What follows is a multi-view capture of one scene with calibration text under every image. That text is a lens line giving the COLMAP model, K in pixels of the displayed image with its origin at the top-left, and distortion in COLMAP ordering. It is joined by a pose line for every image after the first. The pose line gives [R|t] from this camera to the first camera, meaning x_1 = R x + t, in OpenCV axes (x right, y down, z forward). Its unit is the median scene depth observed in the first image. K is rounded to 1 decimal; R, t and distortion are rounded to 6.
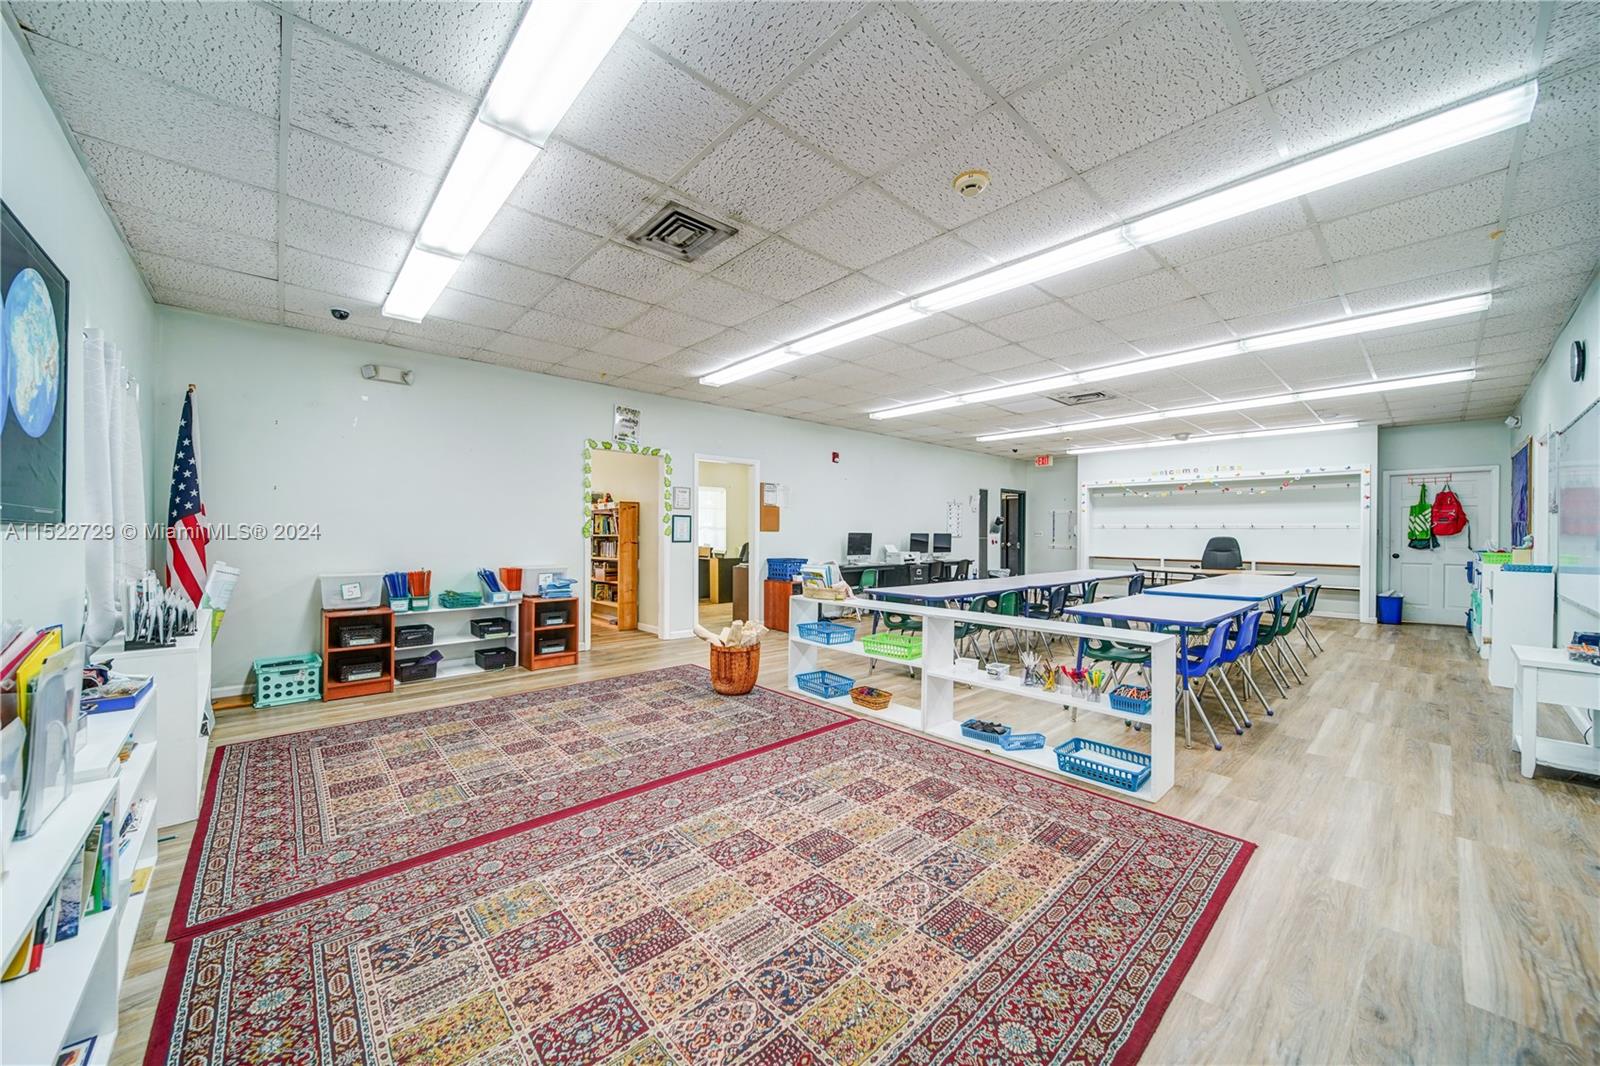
lens RADIAL K [[574.8, 0, 803.6], [0, 574.8, 534.7], [0, 0, 1]] dist [-0.001834, -0.000858]
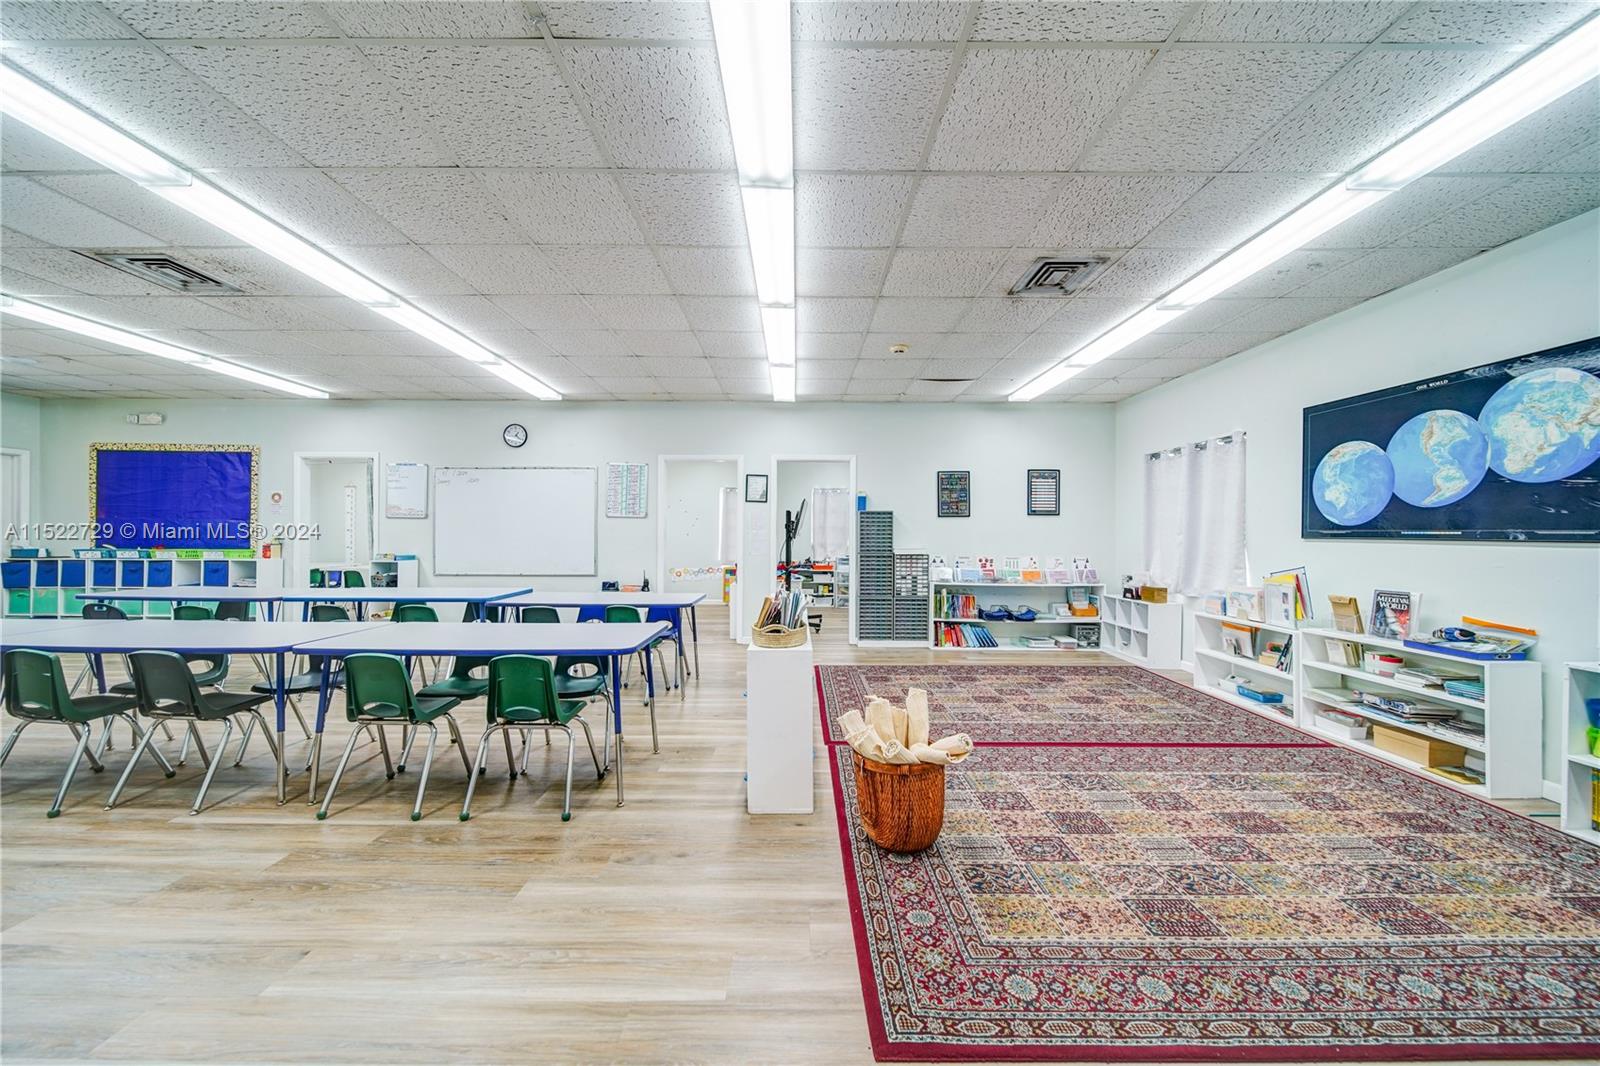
lens RADIAL K [[574.8, 0, 797.2], [0, 574.8, 536.3], [0, 0, 1]] dist [-0.001834, -0.000858]
pose [[-0.733577, -0.012307, 0.679495, -0.549735], [-0.007847, 0.999923, 0.009639, -0.019487], [-0.679561, 0.001739, -0.733617, 1.951640]]
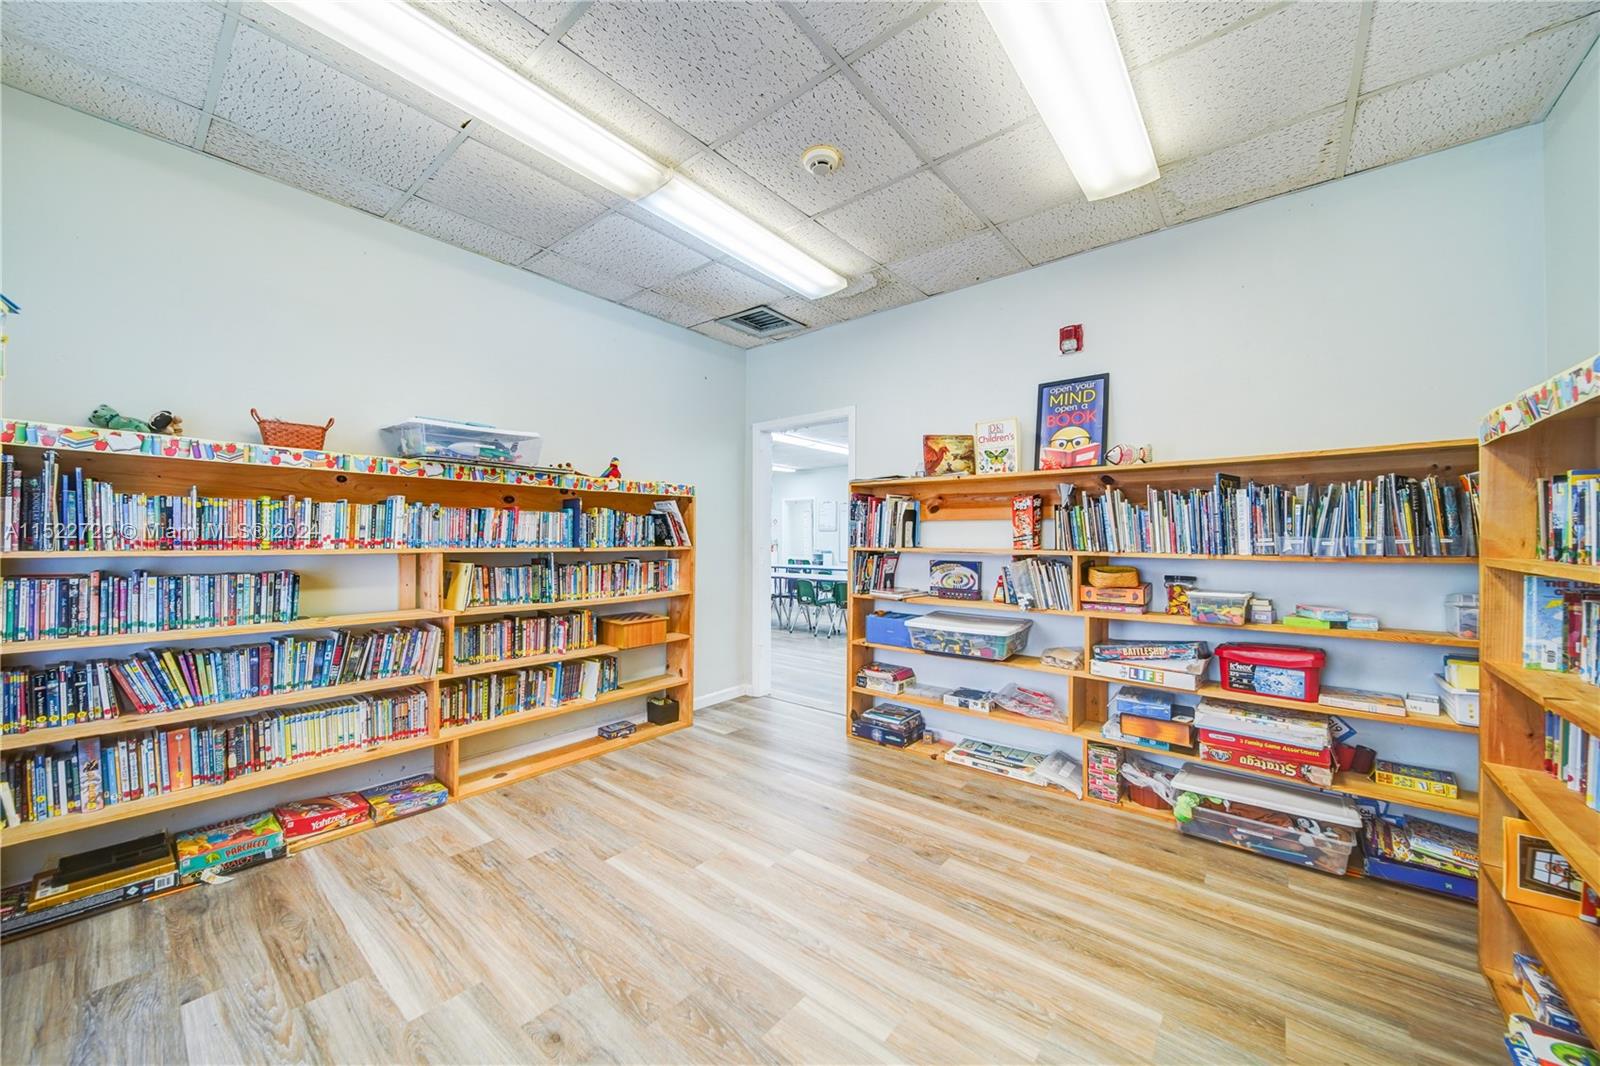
lens RADIAL K [[574.8, 0, 803.0], [0, 574.8, 537.2], [0, 0, 1]] dist [-0.001834, -0.000858]
pose [[-0.142340, -0.000353, 0.989818, -1.873392], [-0.002419, 0.999997, 0.000009, -0.011534], [-0.989815, -0.002394, -0.142340, 2.102236]]
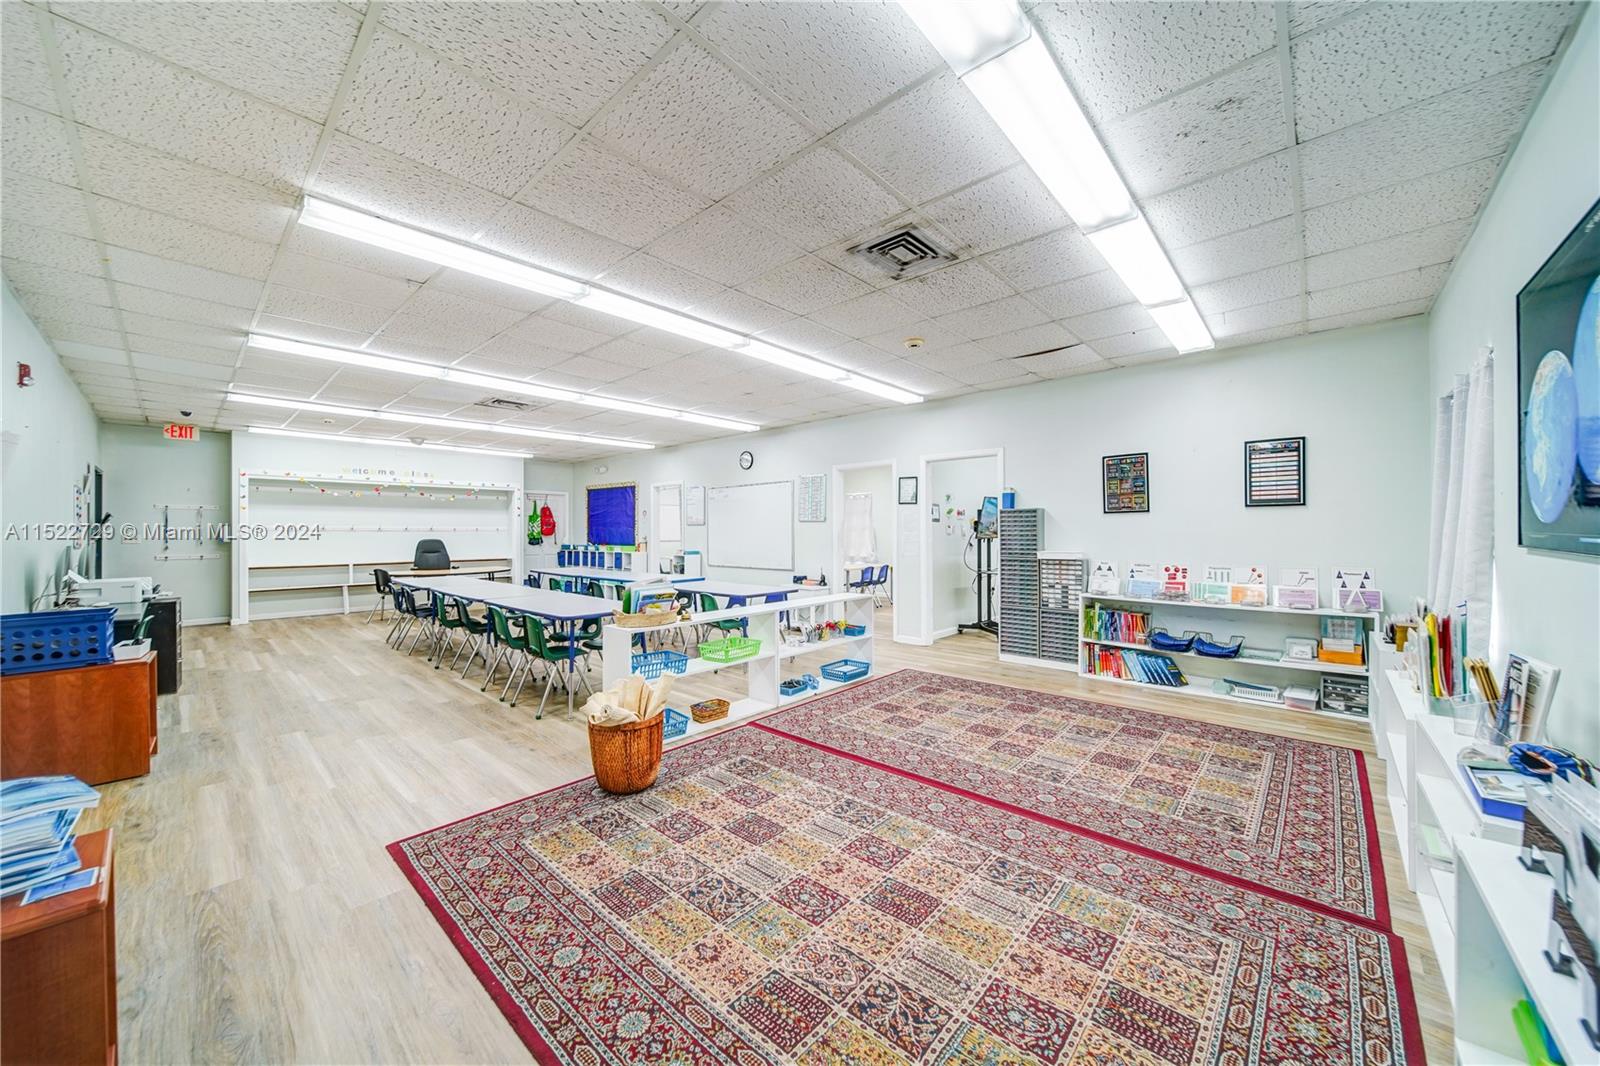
lens RADIAL K [[574.8, 0, 790.4], [0, 574.8, 528.0], [0, 0, 1]] dist [-0.001834, -0.000858]
pose [[-0.080351, -0.000574, 0.996766, -1.081571], [0.006522, 0.999978, 0.001102, -0.038360], [-0.996745, 0.006590, -0.080346, 1.152096]]
